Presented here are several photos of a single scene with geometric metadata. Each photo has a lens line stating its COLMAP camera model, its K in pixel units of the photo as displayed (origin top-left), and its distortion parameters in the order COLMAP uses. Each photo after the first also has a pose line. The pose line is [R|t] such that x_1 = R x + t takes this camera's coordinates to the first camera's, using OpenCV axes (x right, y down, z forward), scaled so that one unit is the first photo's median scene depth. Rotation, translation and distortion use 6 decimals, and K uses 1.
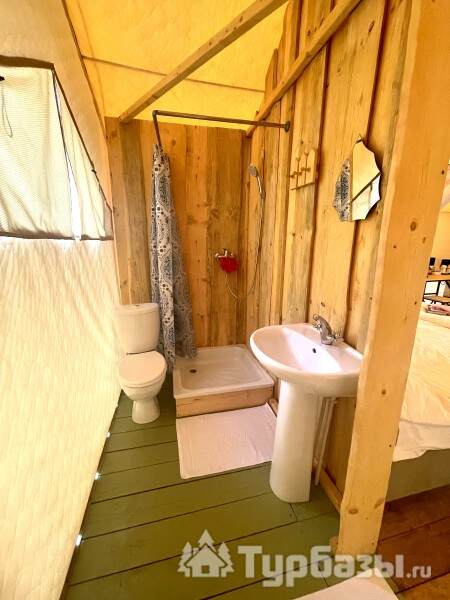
lens RADIAL K [[240.0, 0, 223.7], [0, 240.0, 298.3], [0, 0, 1]] dist [-0.003388, 0.000657]
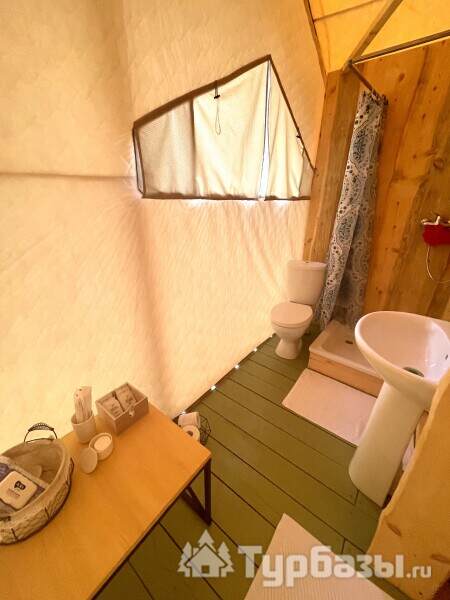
lens RADIAL K [[240.0, 0, 225.4], [0, 240.0, 298.6], [0, 0, 1]] dist [-0.003388, 0.000657]
pose [[0.621934, 0.308410, -0.719779, 0.261635], [-0.189509, 0.951132, 0.243792, -0.008444], [0.759793, -0.015218, 0.649987, -0.014230]]
